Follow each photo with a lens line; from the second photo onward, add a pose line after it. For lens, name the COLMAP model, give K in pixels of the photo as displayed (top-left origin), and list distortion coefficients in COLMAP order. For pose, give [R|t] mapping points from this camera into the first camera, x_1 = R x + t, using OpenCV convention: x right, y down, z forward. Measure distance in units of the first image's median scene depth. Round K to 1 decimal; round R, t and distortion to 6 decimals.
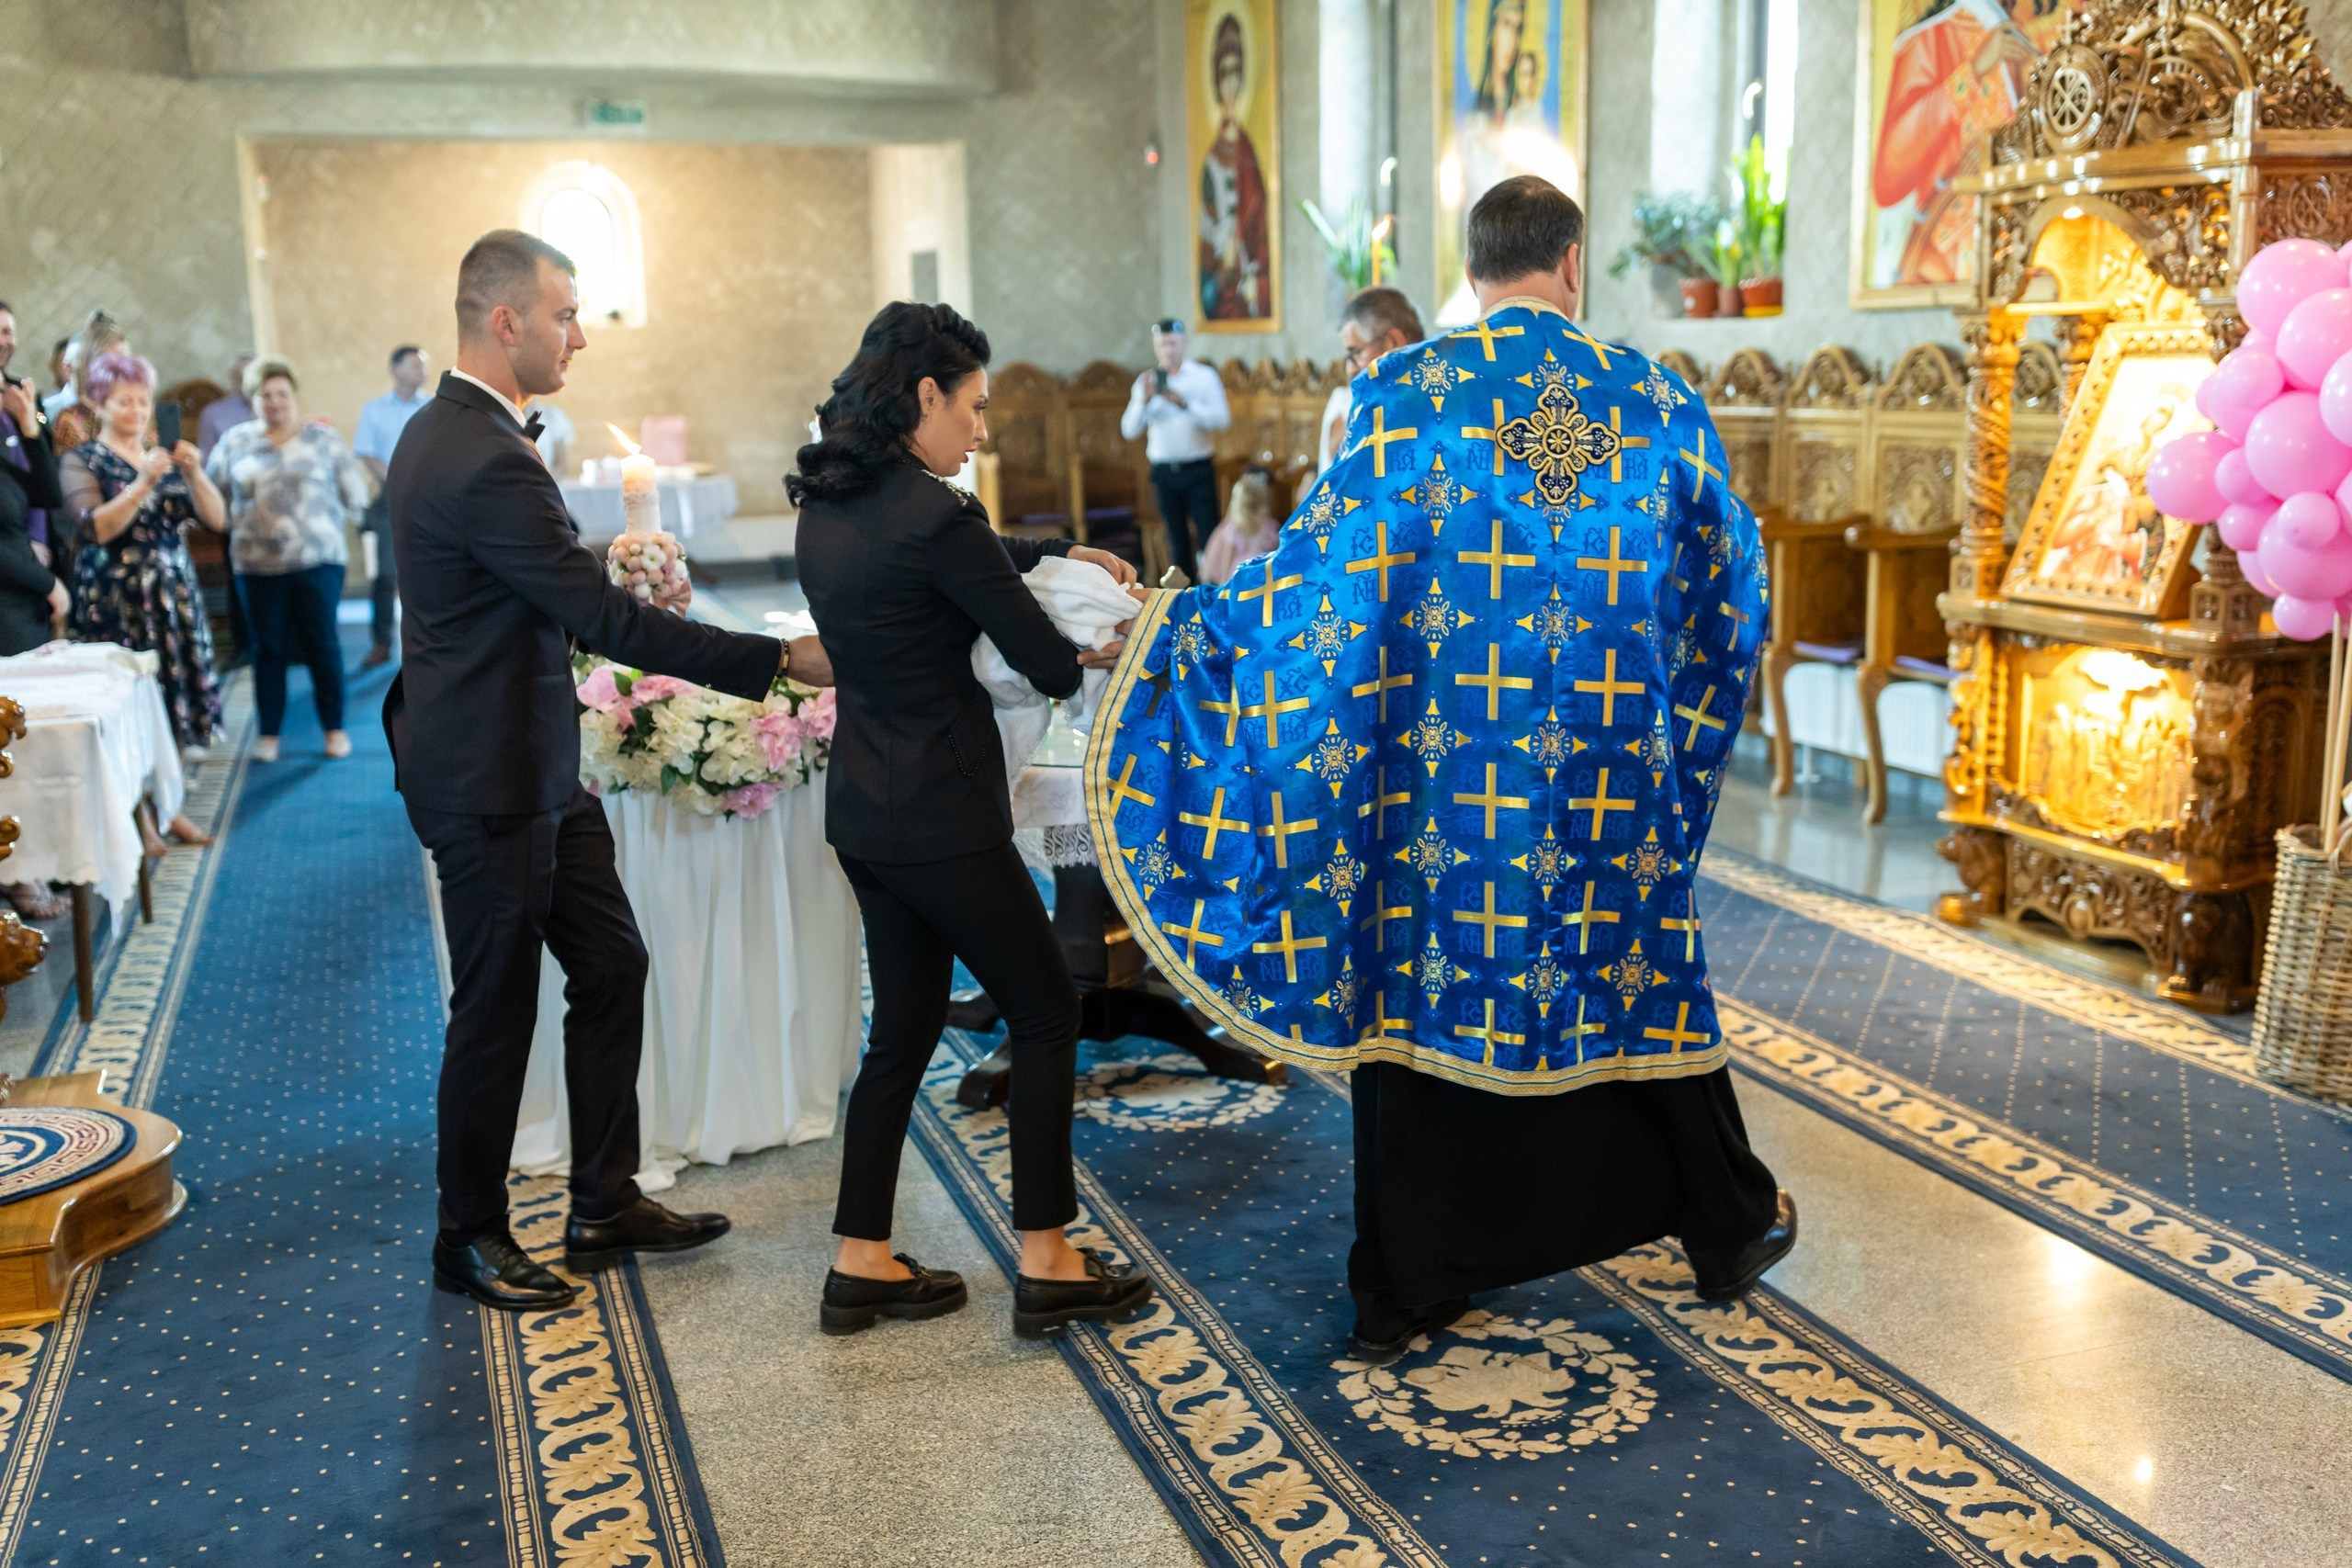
lens RADIAL K [[2299.6, 0, 1176.0], [0, 2299.6, 784.0], [0, 0, 1]] dist [0.006212, 0.020629]
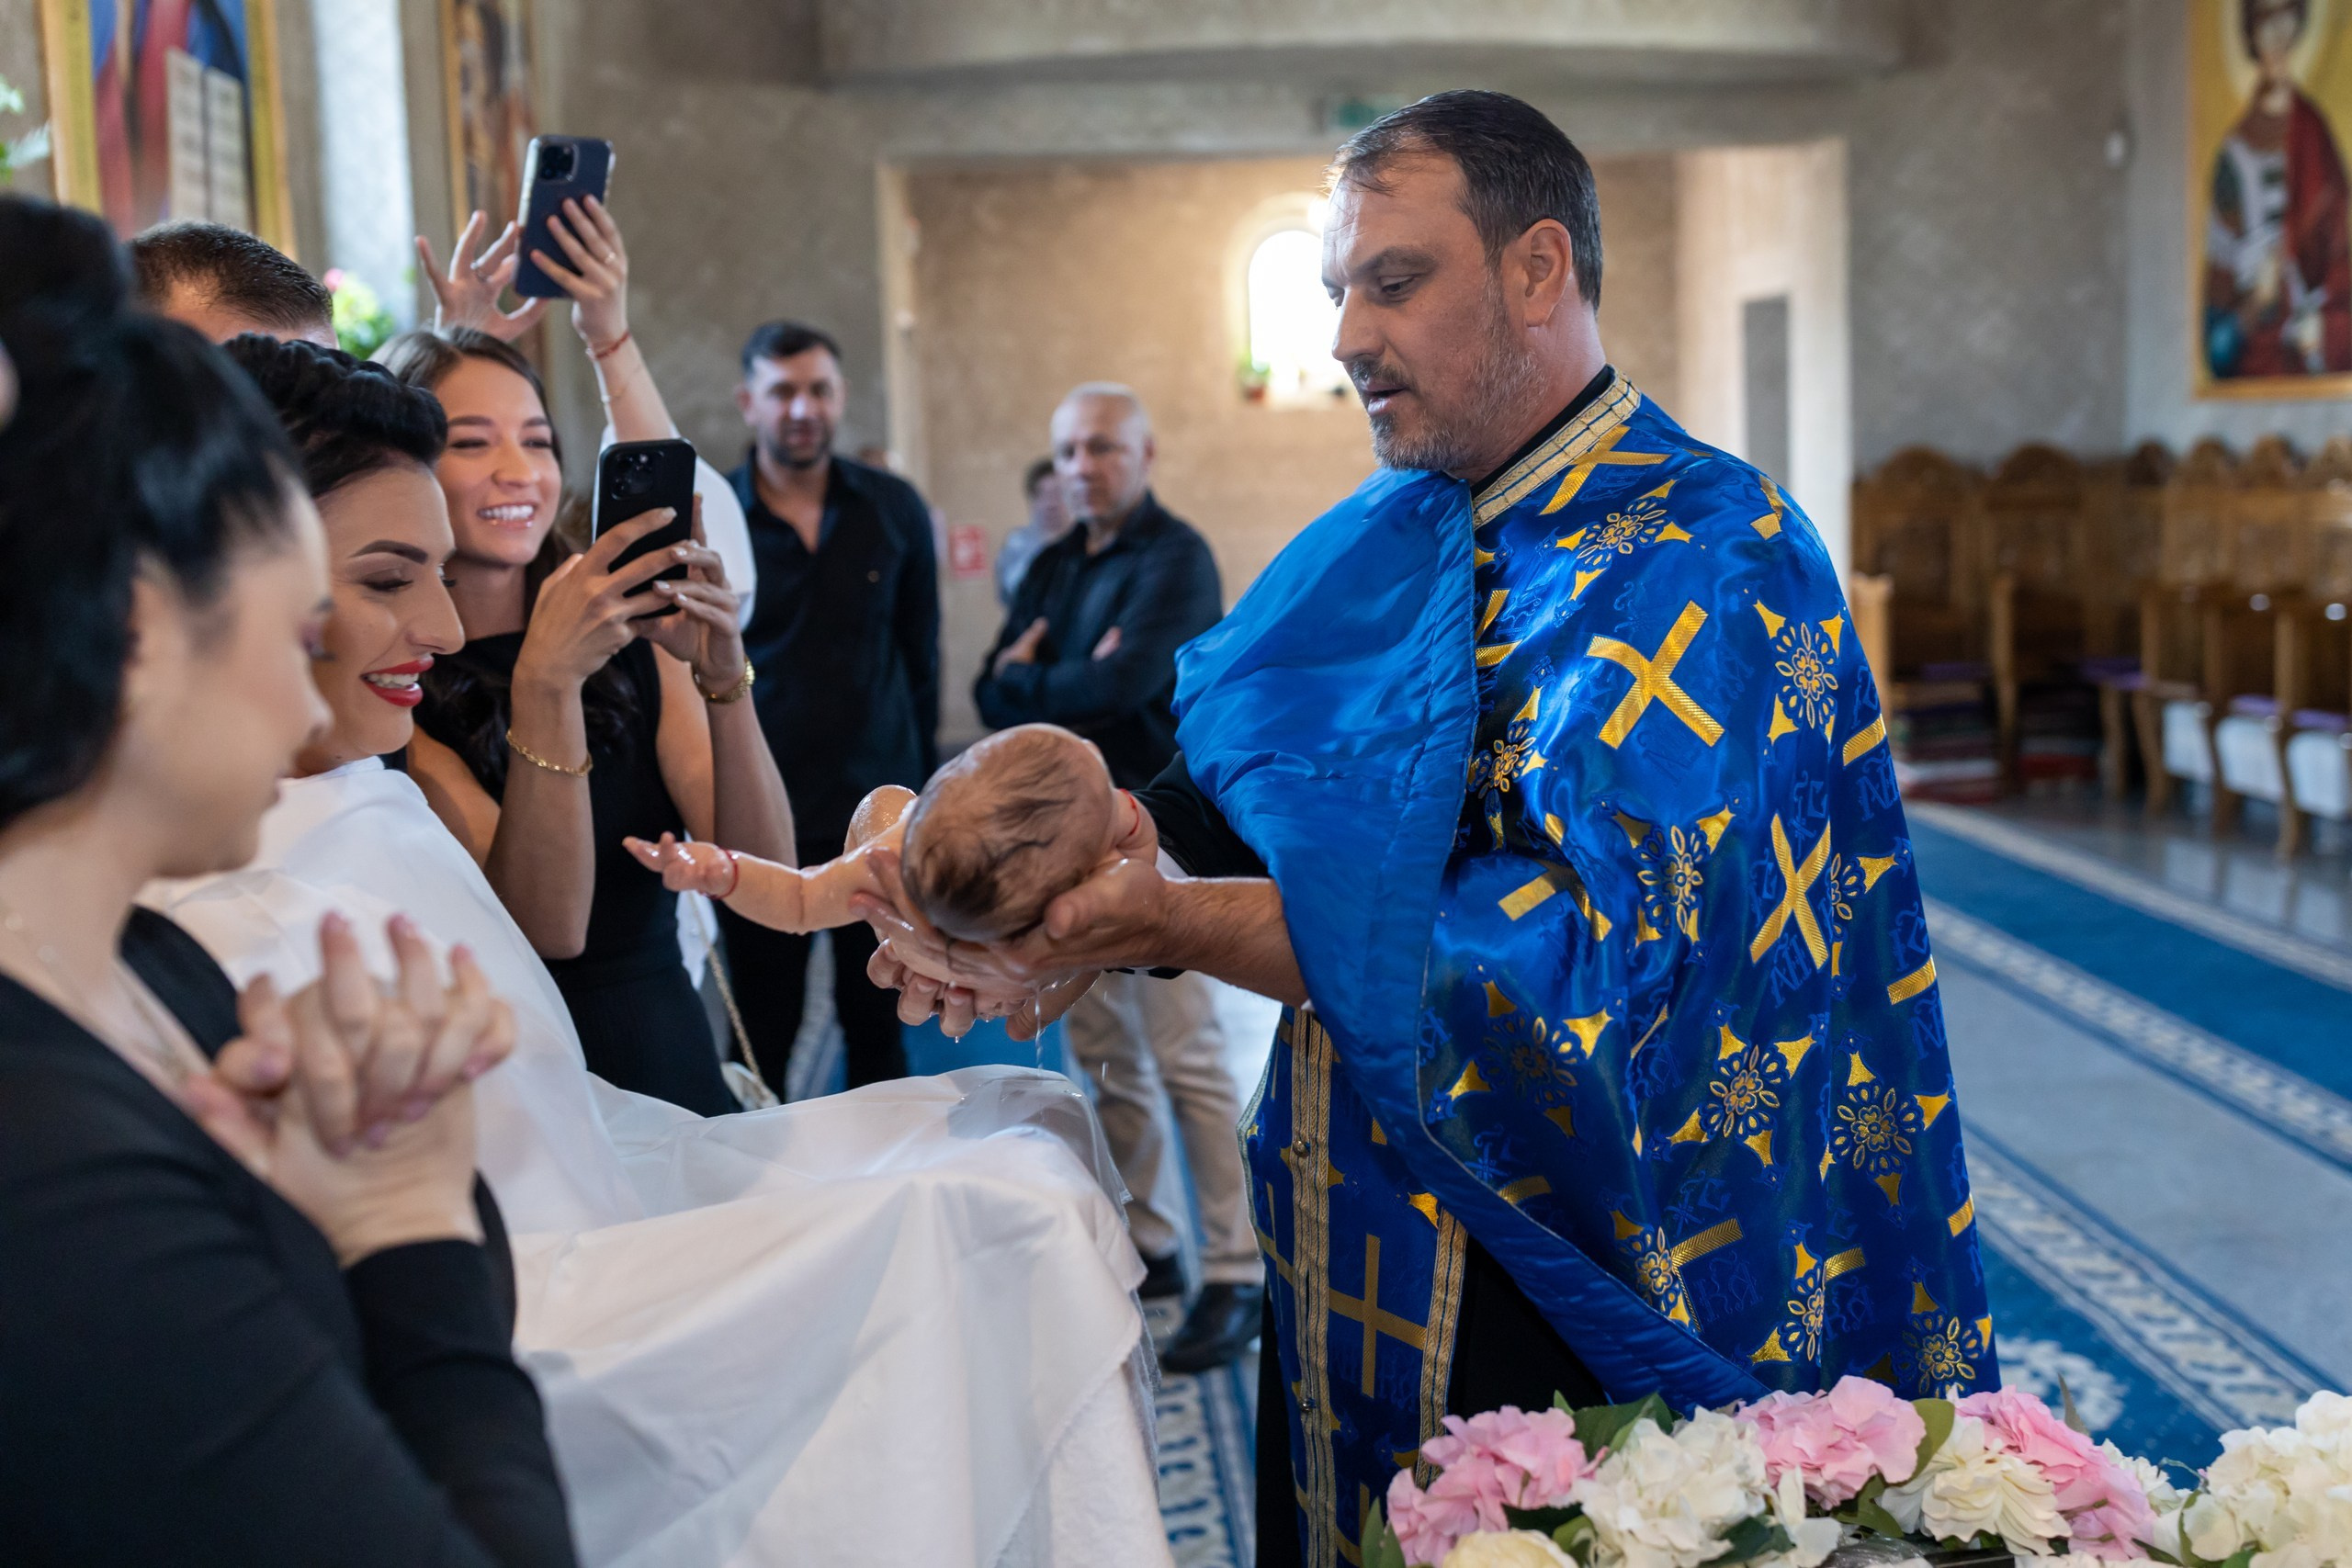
lens RADIAL K [[2363.3, 0, 1217.7], [0, 2363.3, 671.9], [0, 0, 1]] dist [0.005416, 0.005584]
pose [[0.967571, 0.013206, -0.252255, -0.097270], [-0.035314, 0.995897, -0.083319, -0.051610], [0.250119, 0.089526, 0.964067, 0.281022]]
